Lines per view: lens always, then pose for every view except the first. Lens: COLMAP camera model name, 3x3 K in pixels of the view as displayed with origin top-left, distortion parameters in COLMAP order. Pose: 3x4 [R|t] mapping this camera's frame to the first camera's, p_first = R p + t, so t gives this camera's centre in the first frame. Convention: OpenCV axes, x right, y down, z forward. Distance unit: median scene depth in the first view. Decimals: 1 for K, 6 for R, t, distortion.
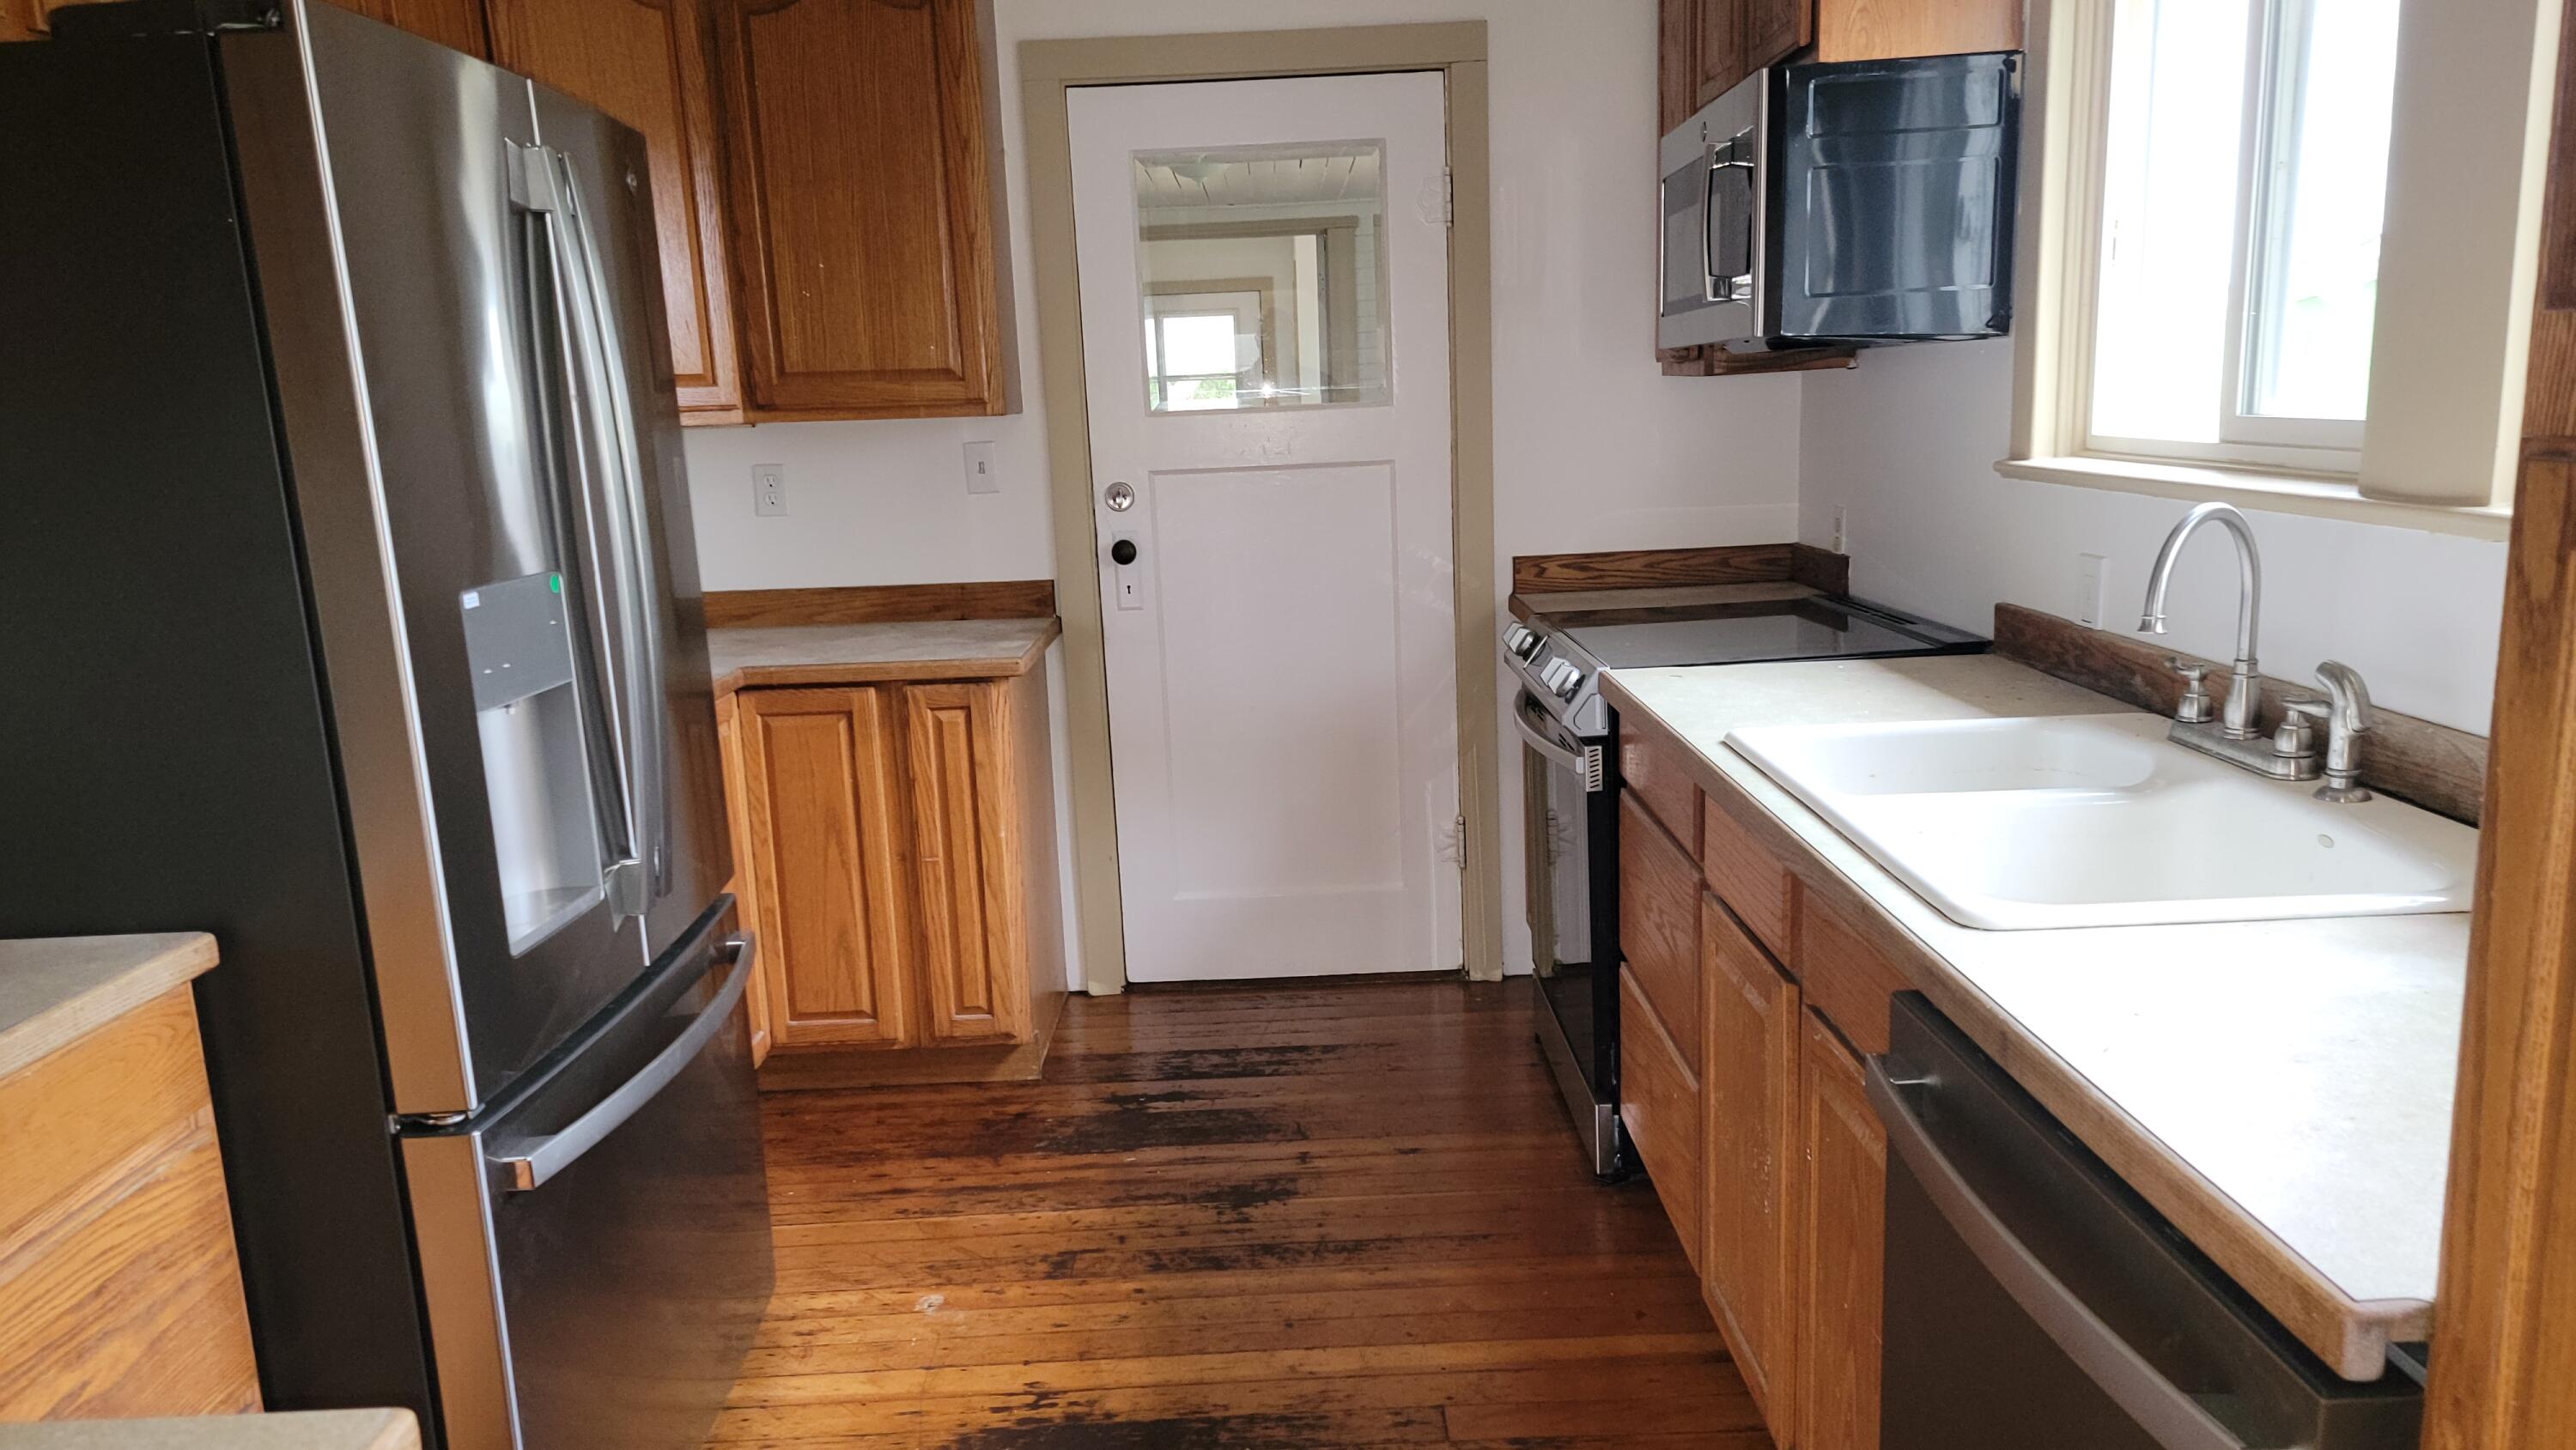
lens RADIAL K [[1785.2, 0, 1290.2], [0, 1785.2, 748.8], [0, 0, 1]] dist [0.090798, -0.077496]
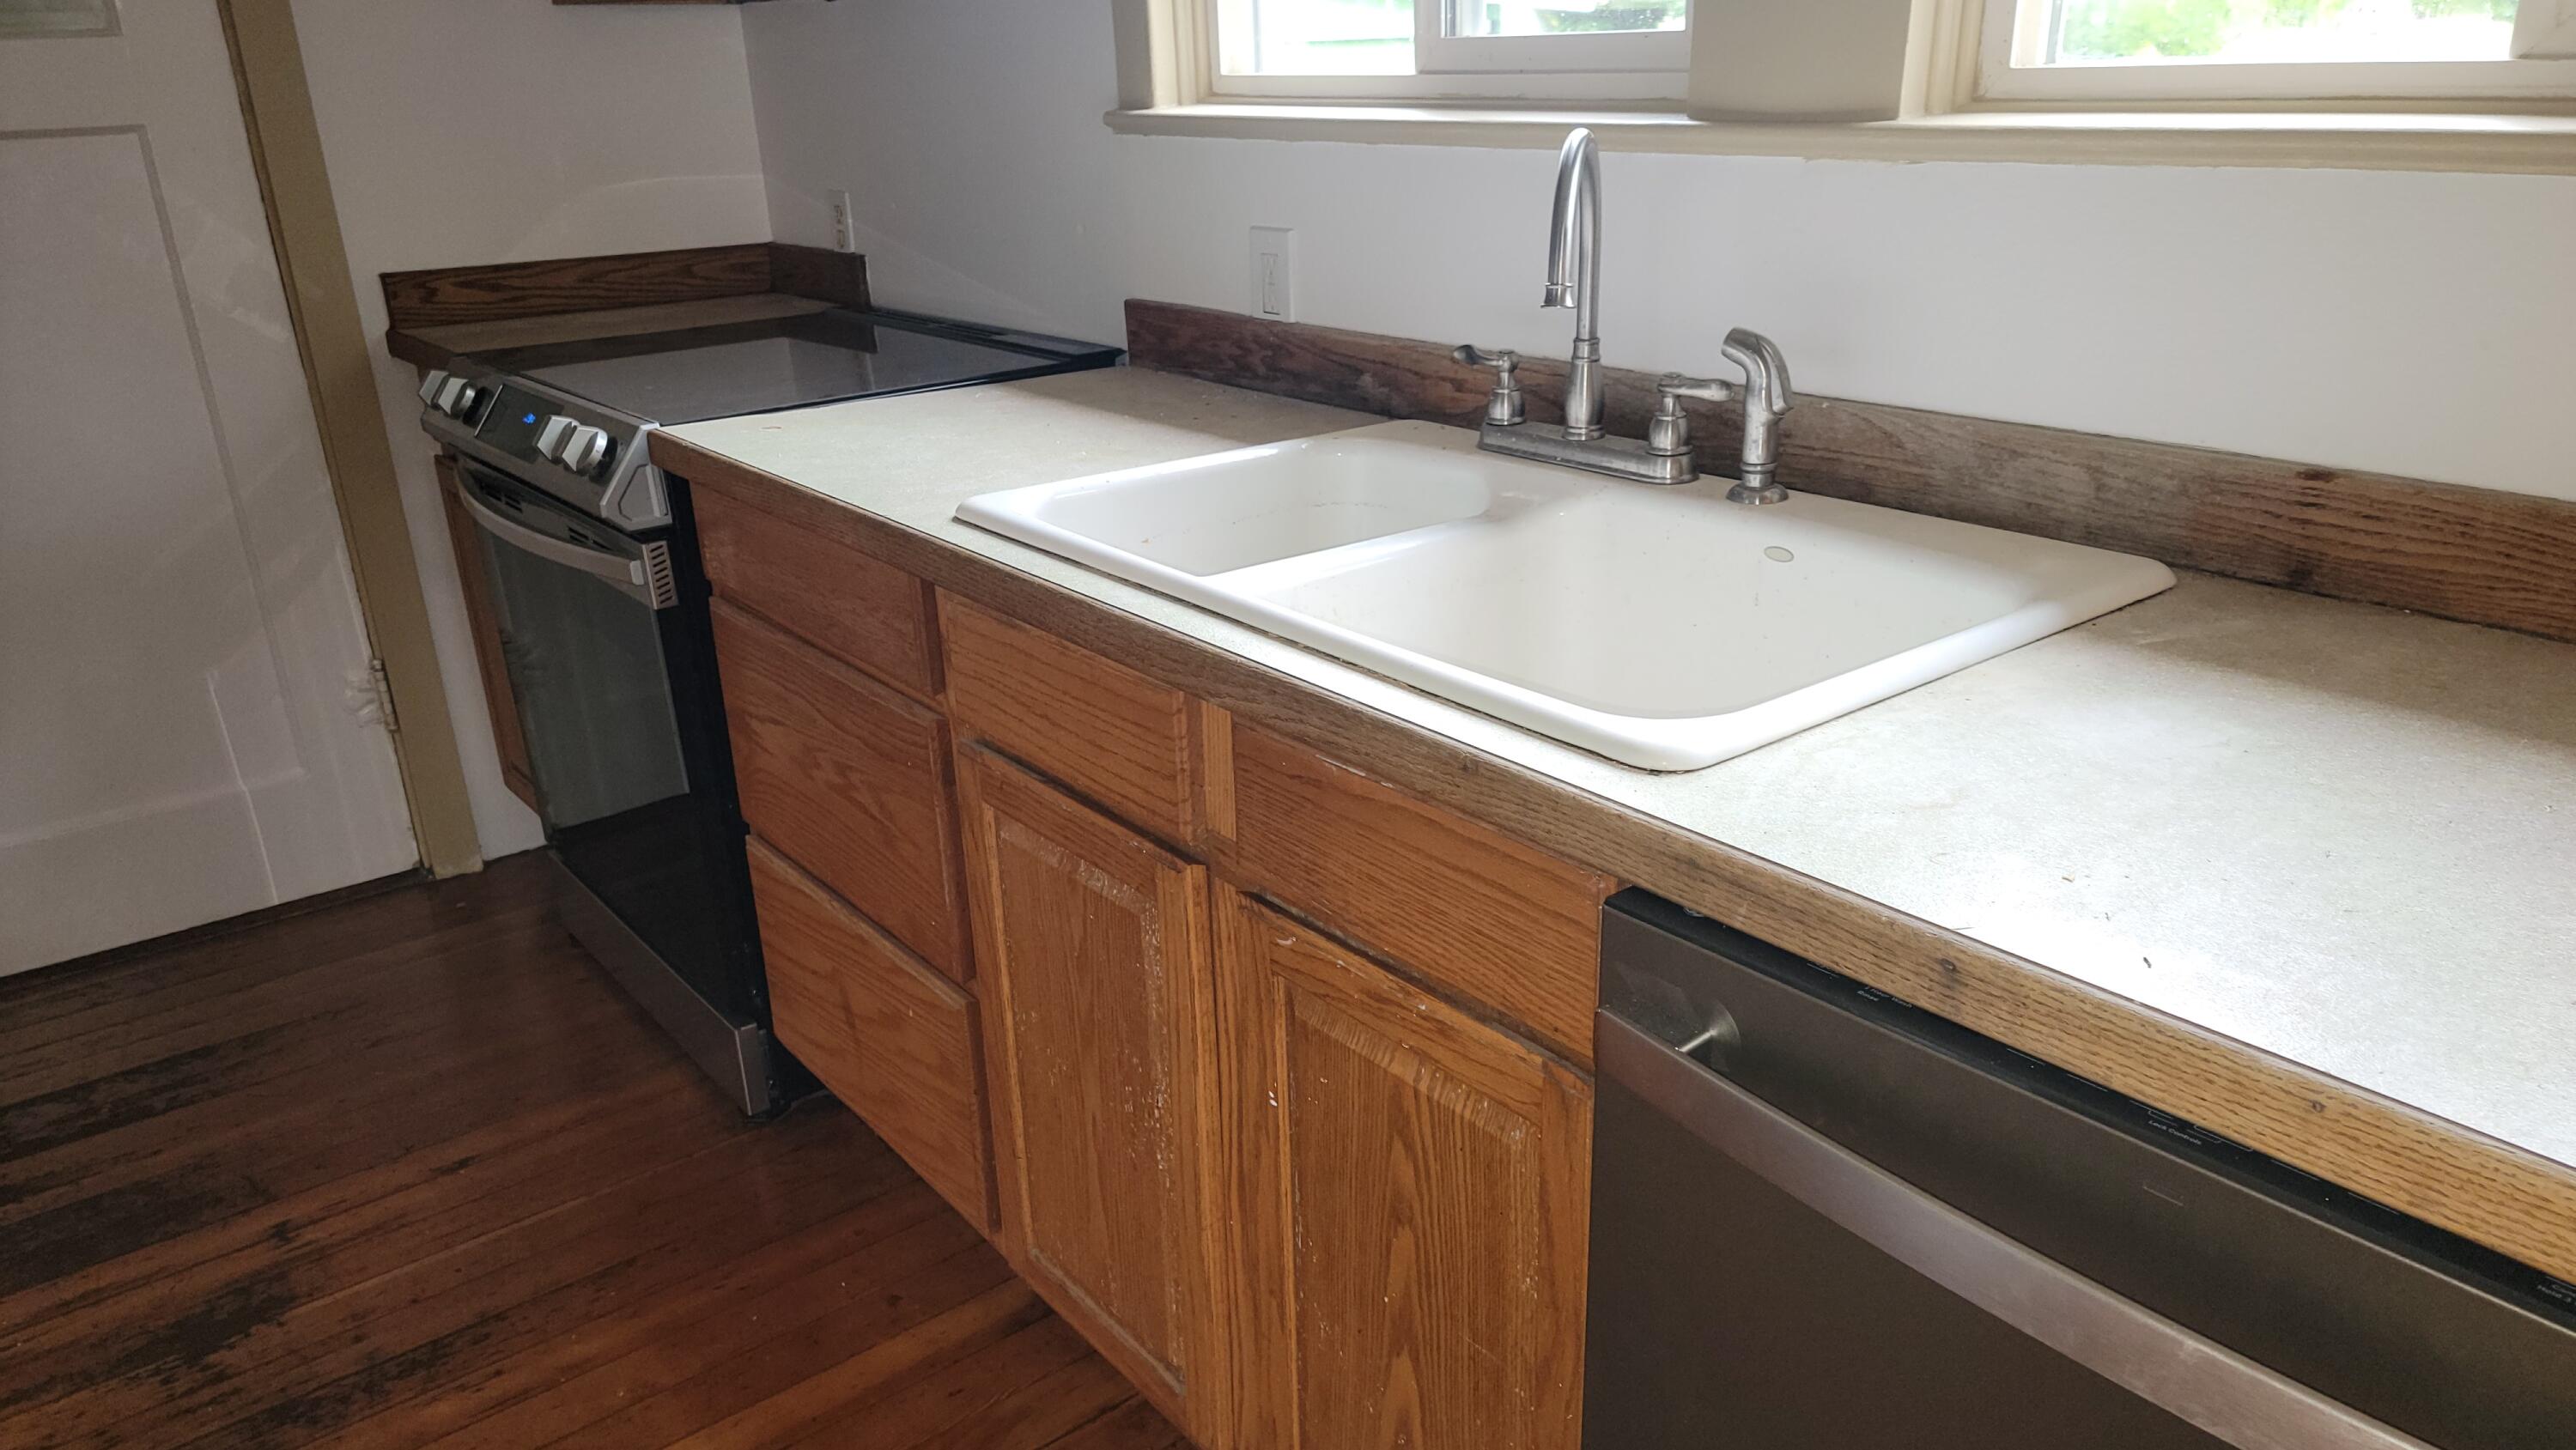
lens RADIAL K [[1785.2, 0, 1303.0], [0, 1785.2, 759.2], [0, 0, 1]] dist [0.090798, -0.077496]
pose [[0.790232, -0.205288, 0.577399, -0.047555], [0.115903, 0.975282, 0.188126, -0.020372], [-0.601747, -0.081741, 0.794493, 0.271726]]
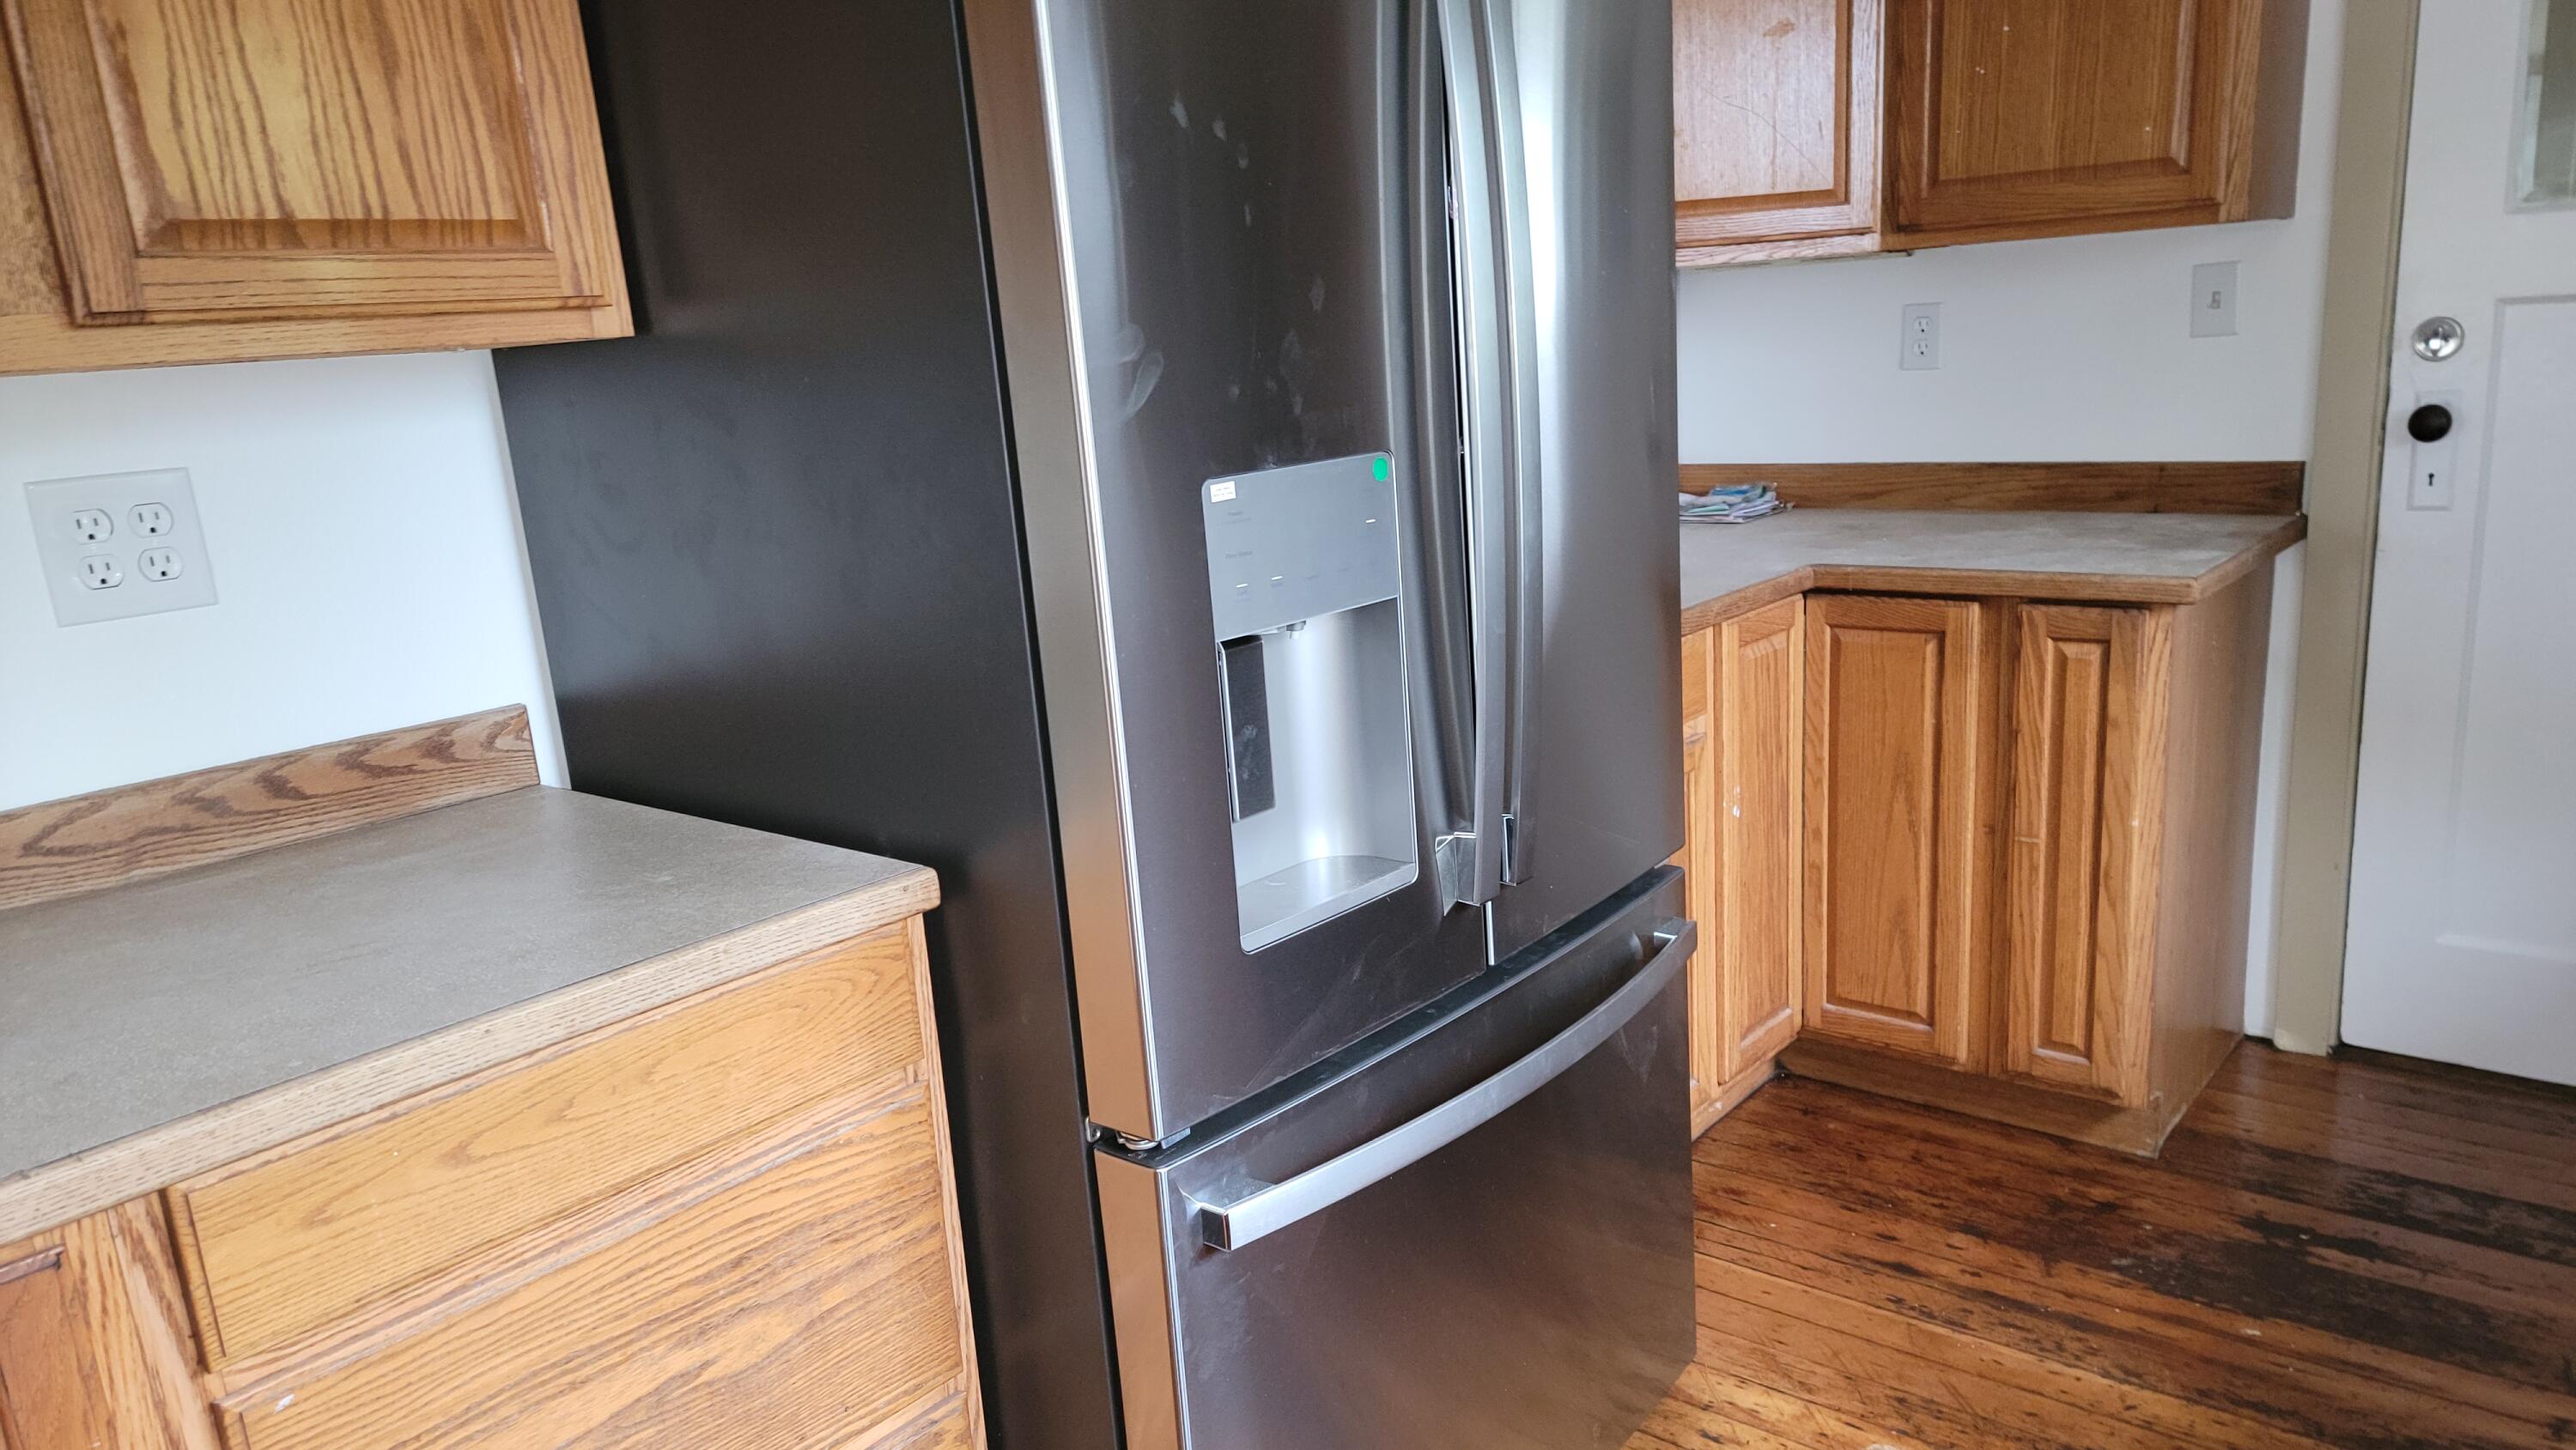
lens RADIAL K [[1785.2, 0, 1313.7], [0, 1785.2, 765.6], [0, 0, 1]] dist [0.090798, -0.077496]
pose [[0.769688, 0.145863, -0.621534, 0.036668], [-0.089269, 0.988575, 0.121454, -0.036326], [0.632149, -0.037998, 0.773915, 0.252741]]
